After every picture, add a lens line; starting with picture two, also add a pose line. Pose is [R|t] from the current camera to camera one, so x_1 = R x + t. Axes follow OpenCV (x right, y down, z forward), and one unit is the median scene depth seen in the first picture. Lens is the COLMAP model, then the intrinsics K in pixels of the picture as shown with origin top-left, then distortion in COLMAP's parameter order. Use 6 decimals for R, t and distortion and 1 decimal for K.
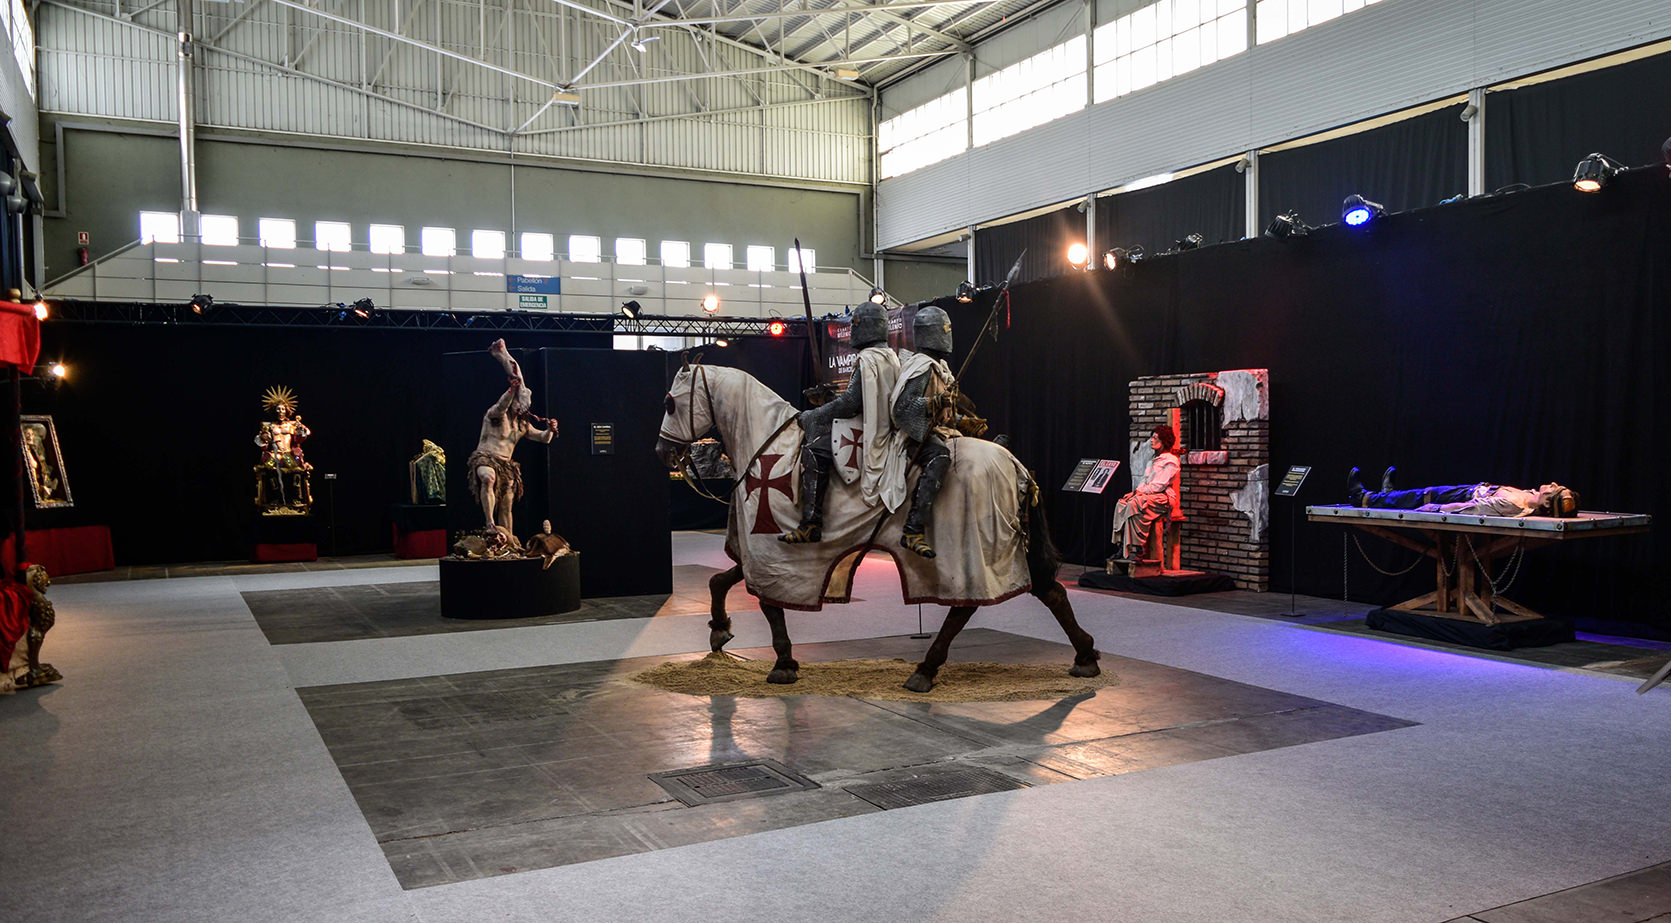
lens RADIAL K [[1318.6, 0, 835.5], [0, 1318.6, 461.5], [0, 0, 1]] dist [-0.001056, -0.001228]
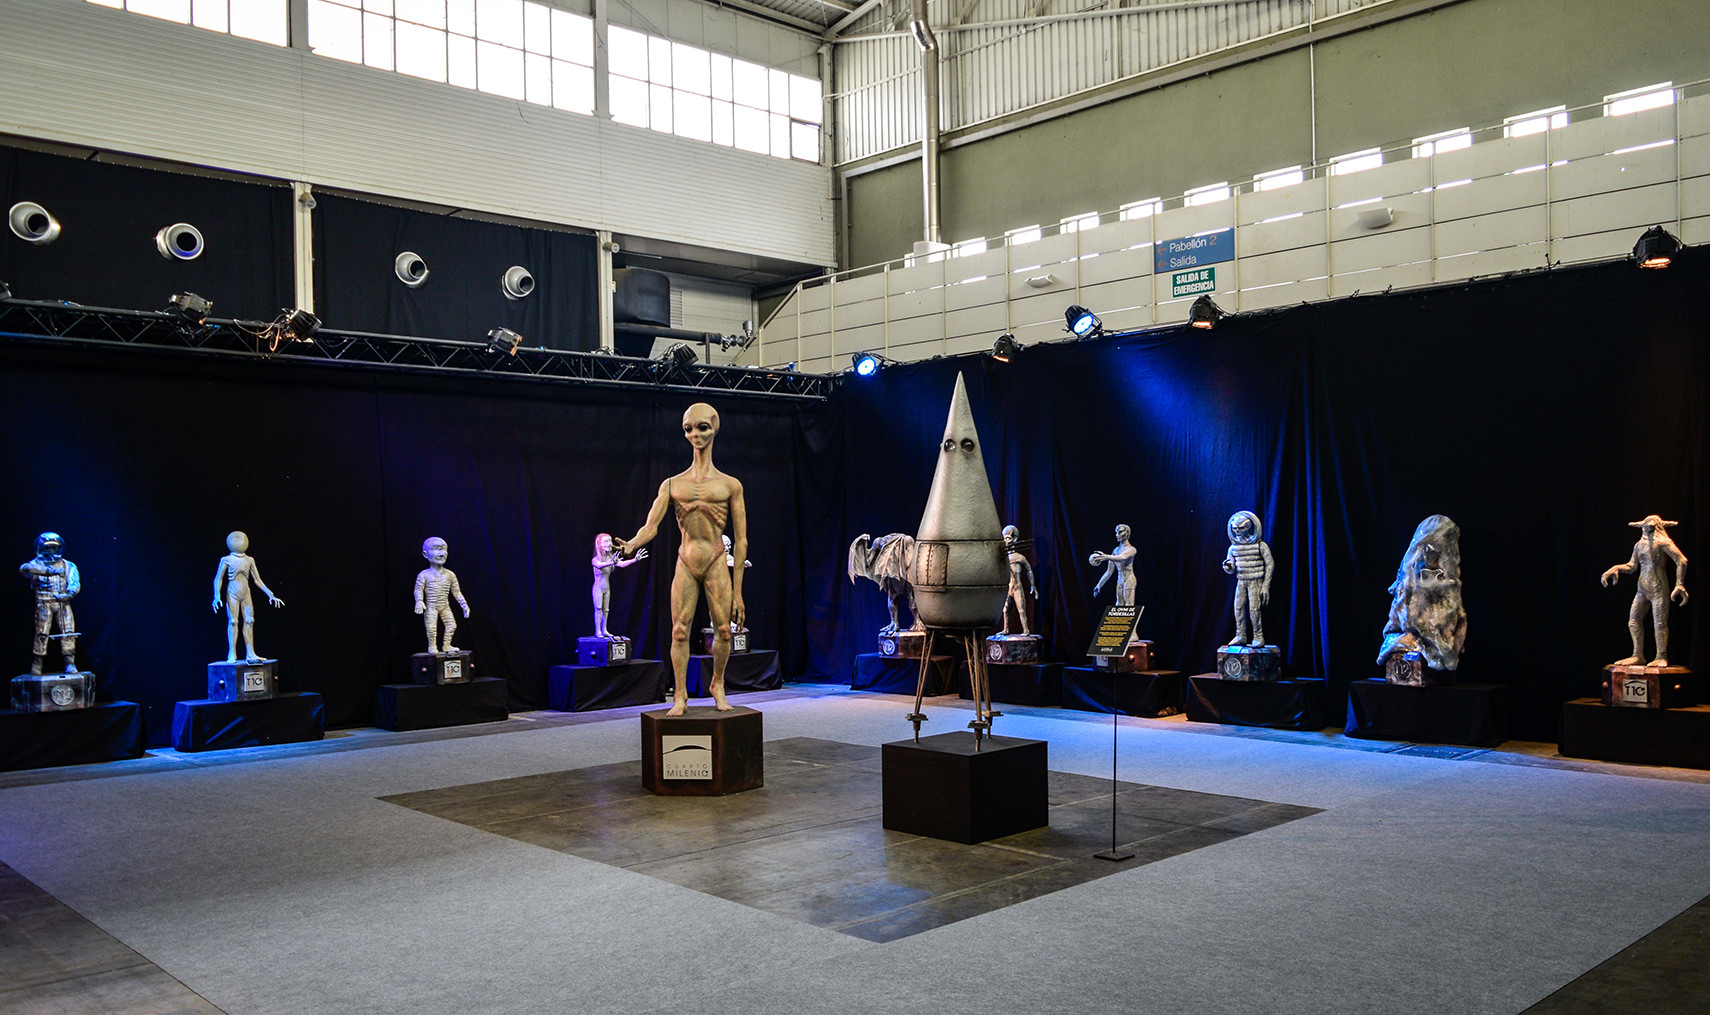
lens RADIAL K [[1391.1, 0, 855.0], [0, 1391.1, 507.5], [0, 0, 1]] dist [-0.001051, -0.000477]
pose [[0.281406, -0.012801, -0.959503, 0.294698], [-0.006556, 0.999862, -0.015262, -0.015768], [0.959566, 0.010585, 0.281283, 0.699131]]
